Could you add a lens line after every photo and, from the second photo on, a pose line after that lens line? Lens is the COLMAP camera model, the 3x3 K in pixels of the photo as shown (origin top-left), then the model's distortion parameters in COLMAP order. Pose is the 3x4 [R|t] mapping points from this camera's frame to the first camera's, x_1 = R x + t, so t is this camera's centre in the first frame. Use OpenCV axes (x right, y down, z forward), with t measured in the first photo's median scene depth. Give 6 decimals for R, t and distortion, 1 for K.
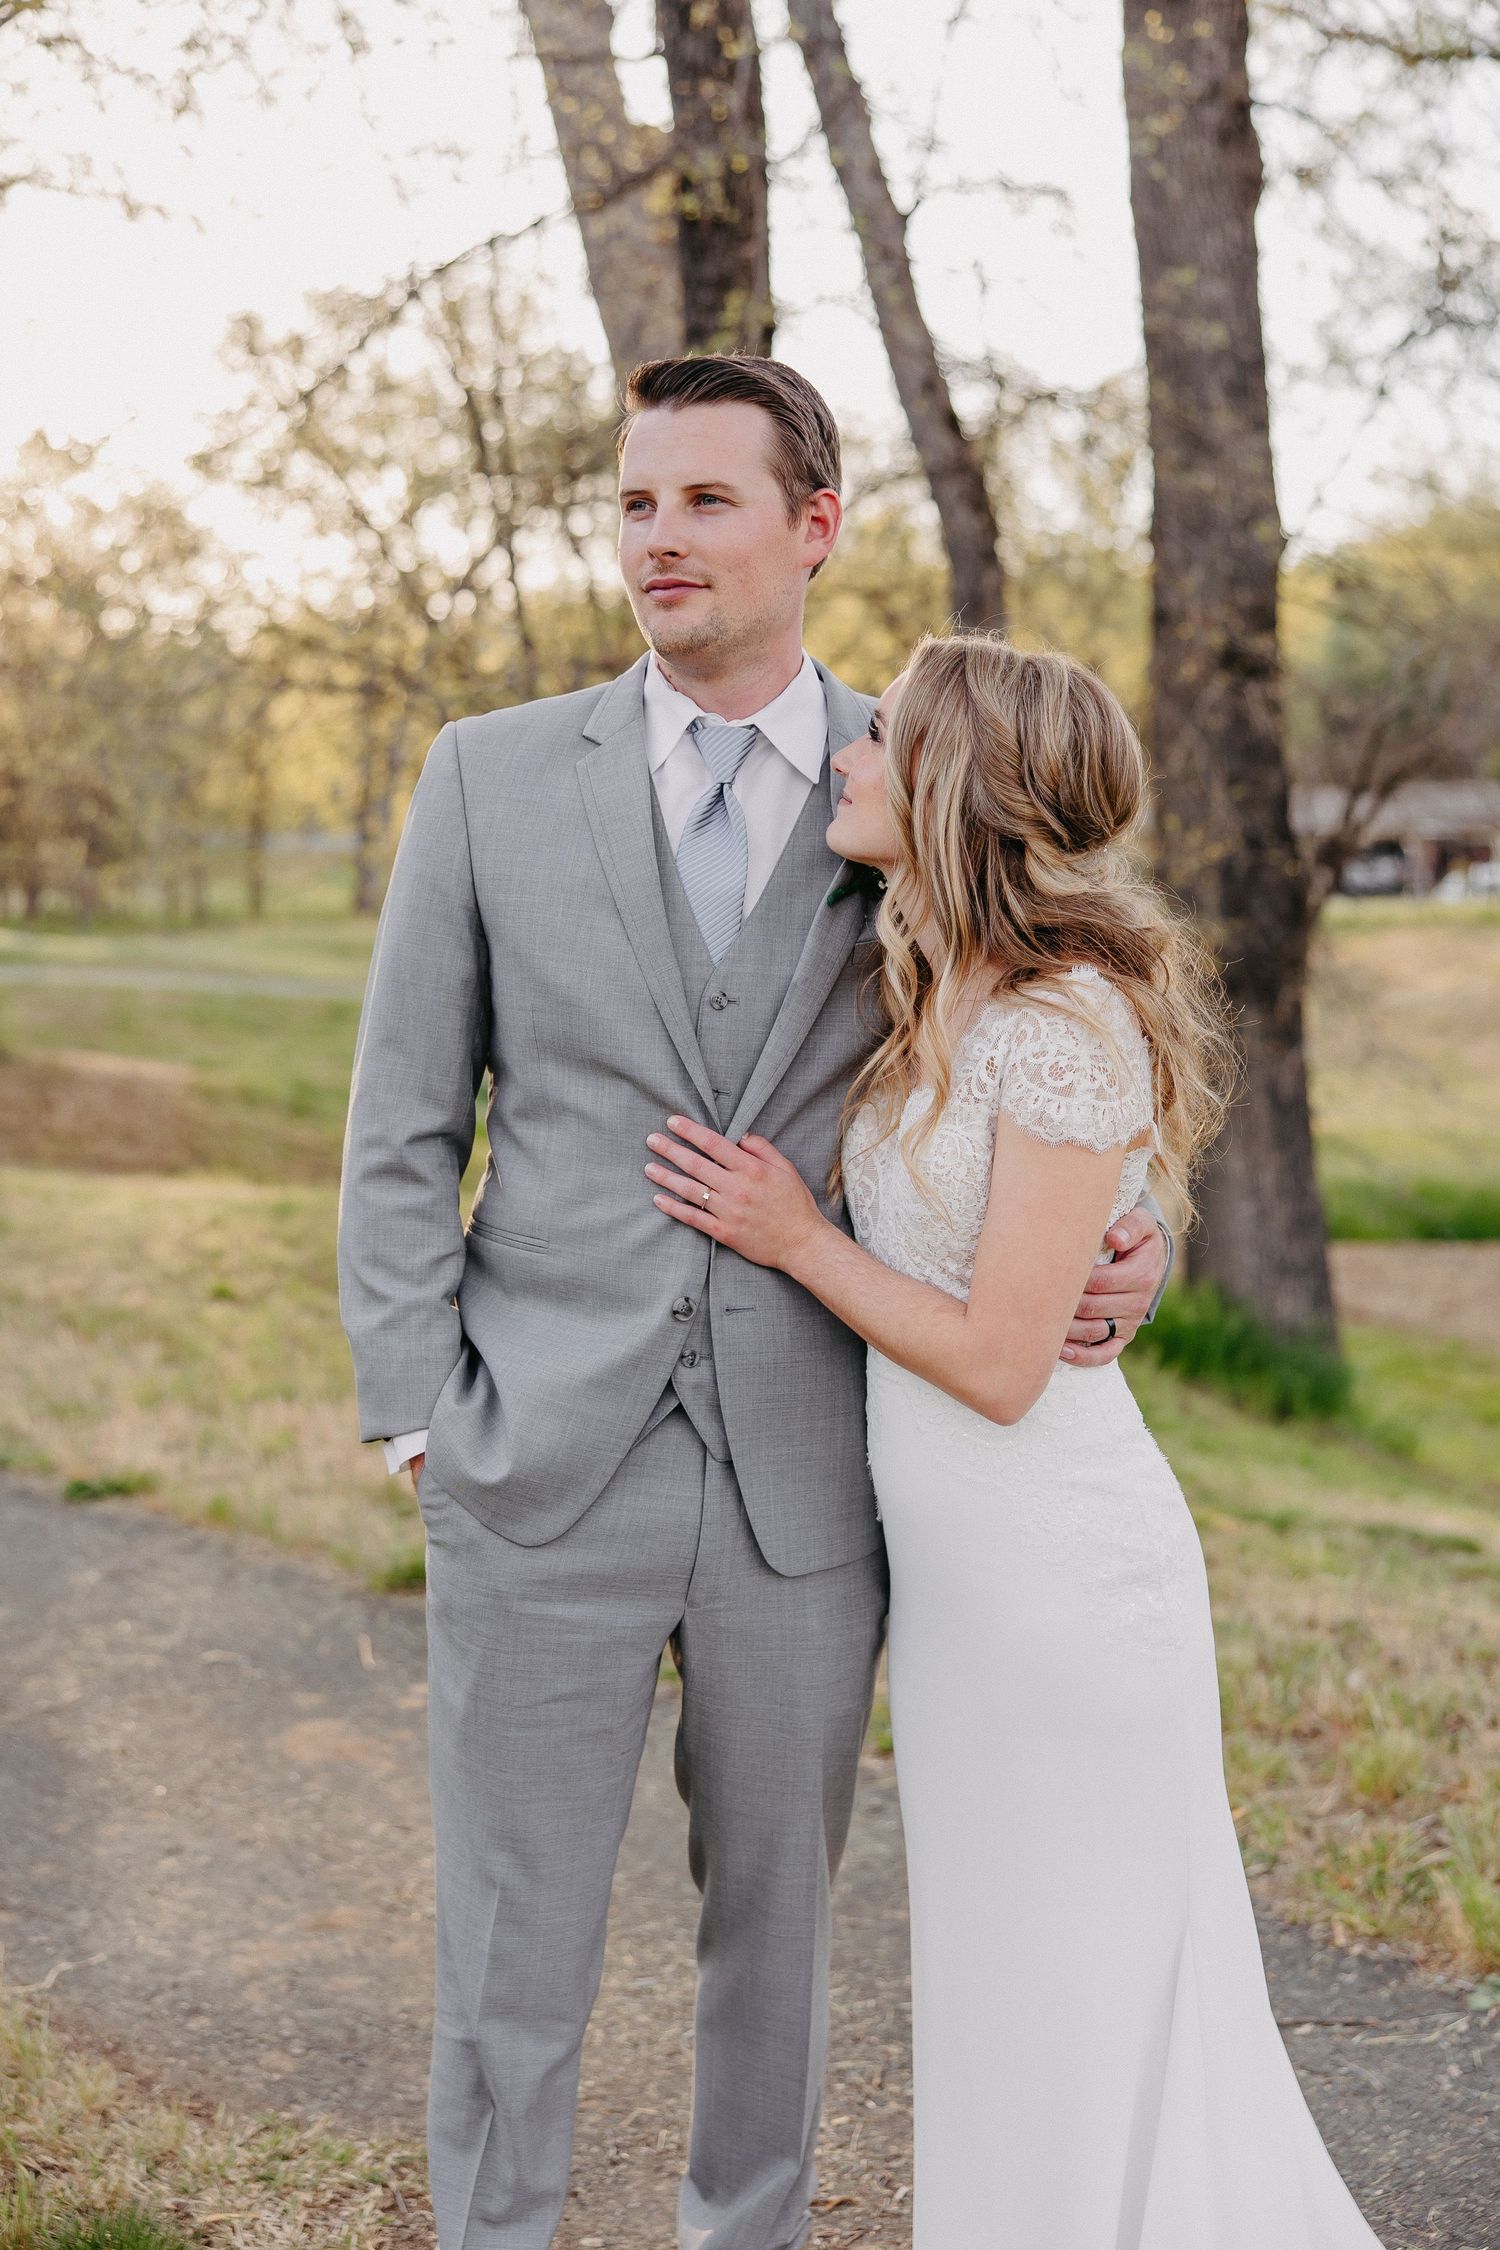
lens RADIAL K [[2804.6, 0, 766.9], [0, 2804.6, 1160.1], [0, 0, 1]] dist [-0.029248, 0.000000]
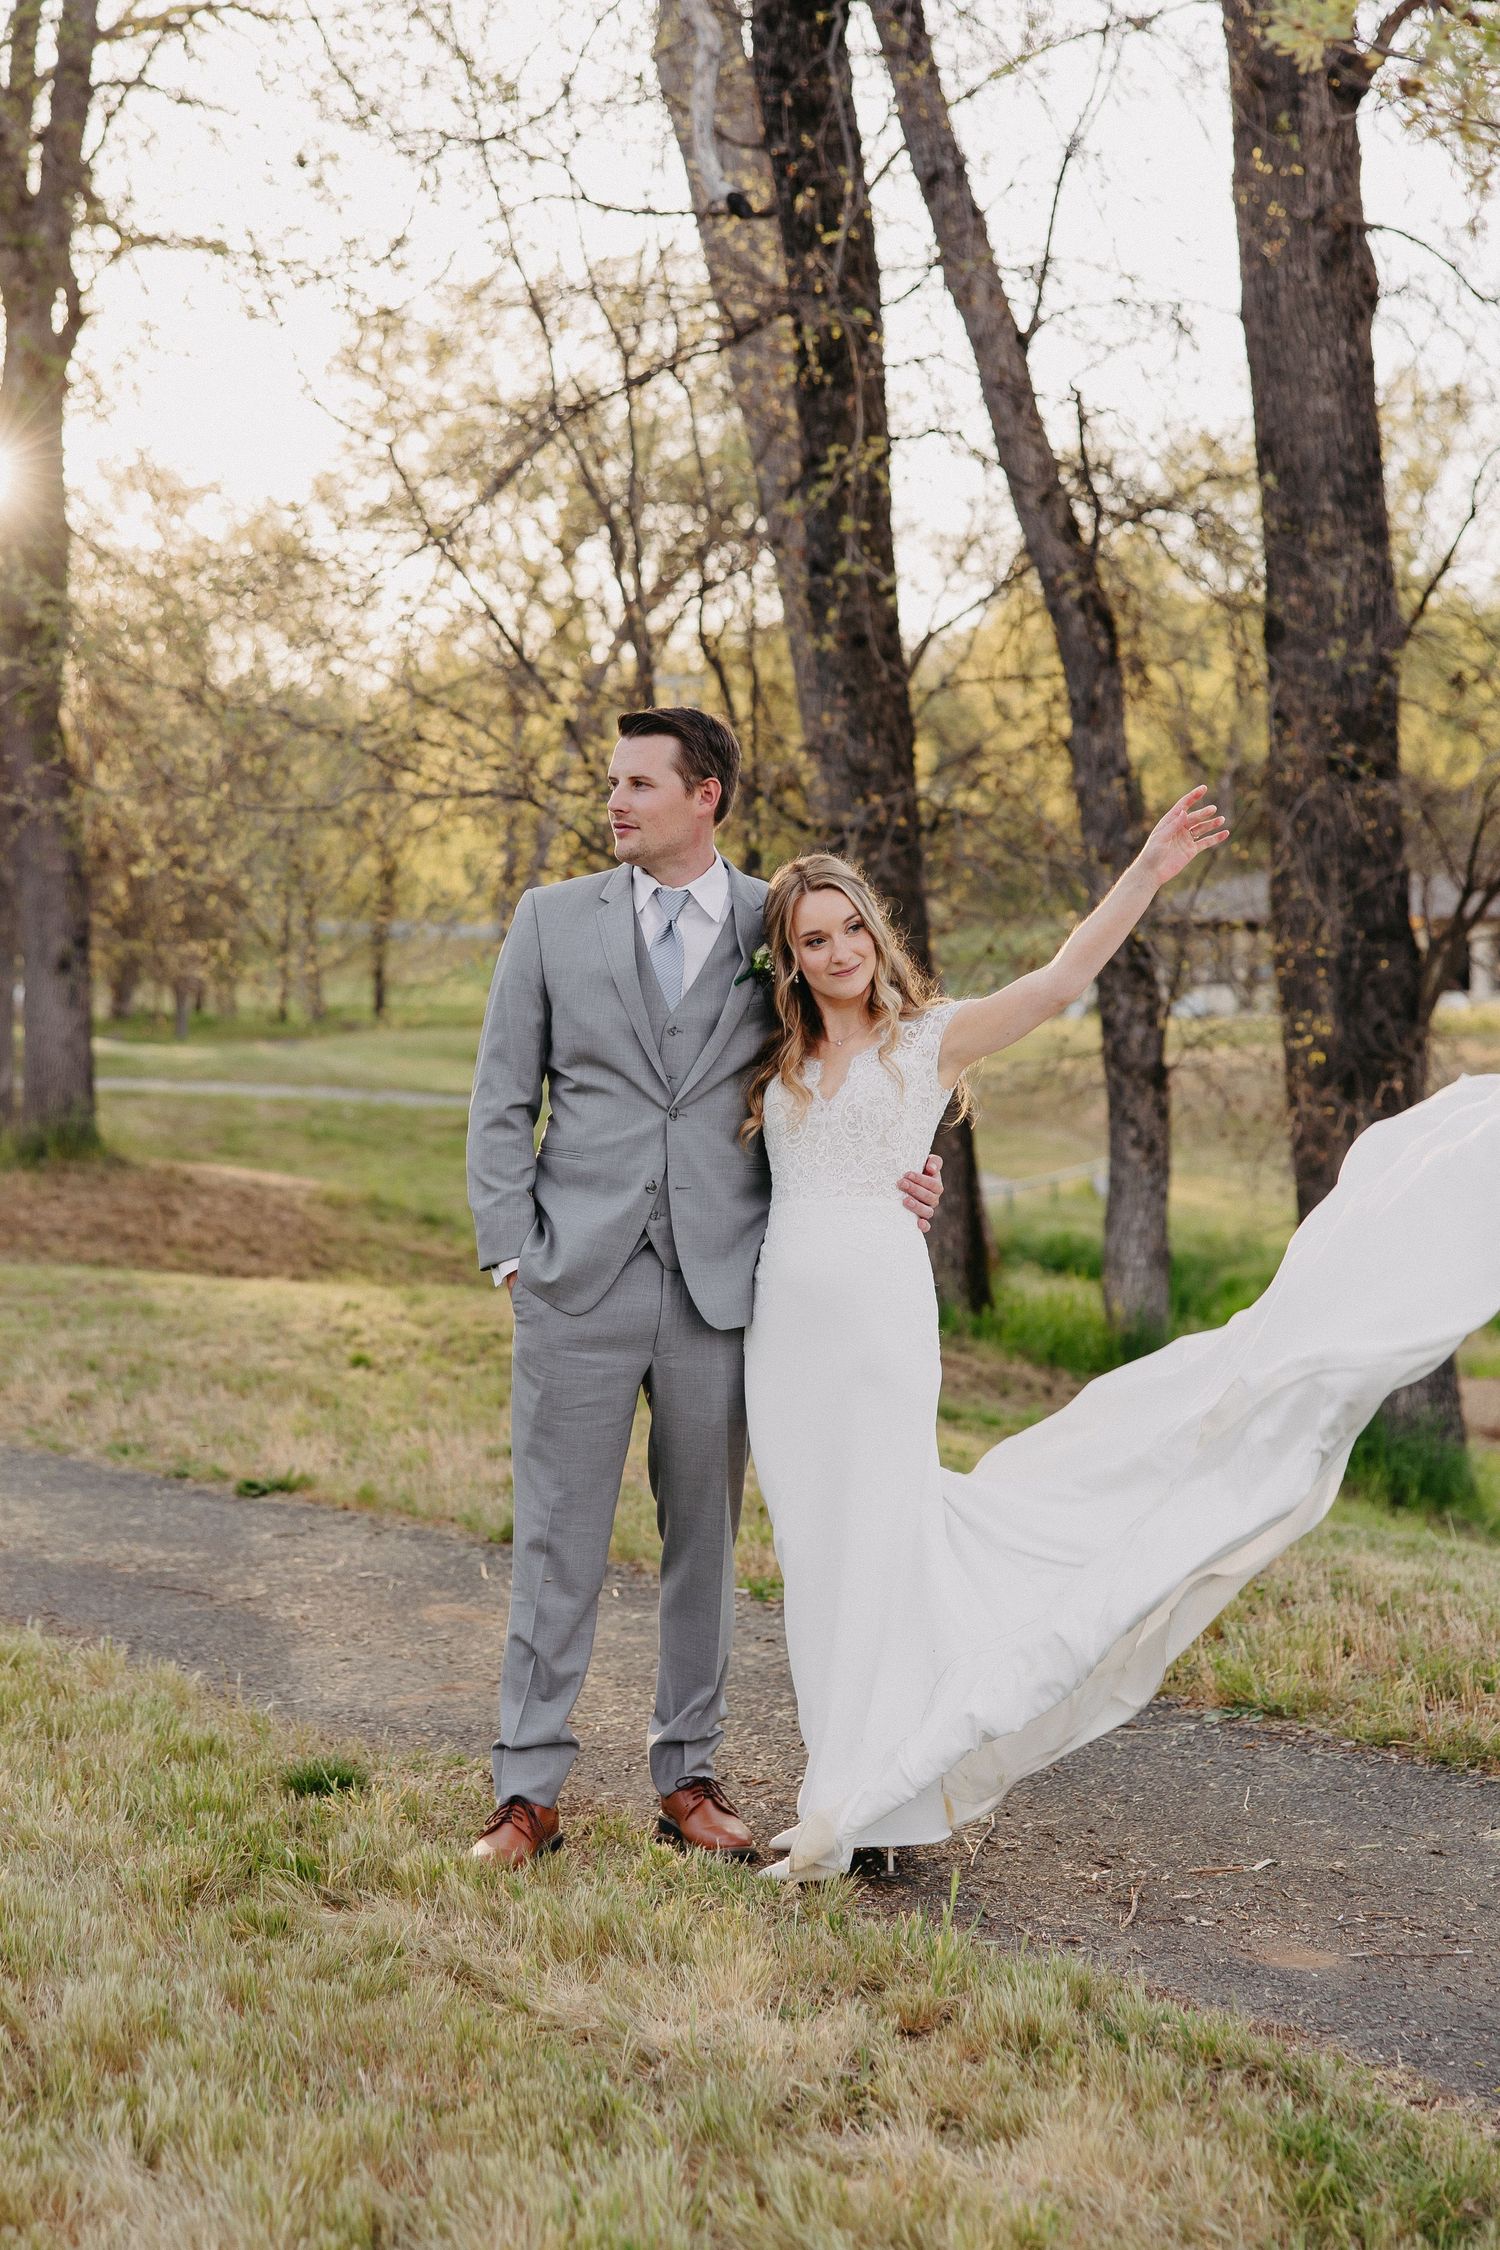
lens RADIAL K [[3433.5, 0, 748.7], [0, 3433.5, 1128.1], [0, 0, 1]] dist [0.021889, 0.000000]
pose [[0.997441, 0.003743, -0.071400, 0.042011], [-0.007730, 0.998420, -0.055651, 0.028428], [0.071079, 0.056060, 0.995894, -0.272847]]
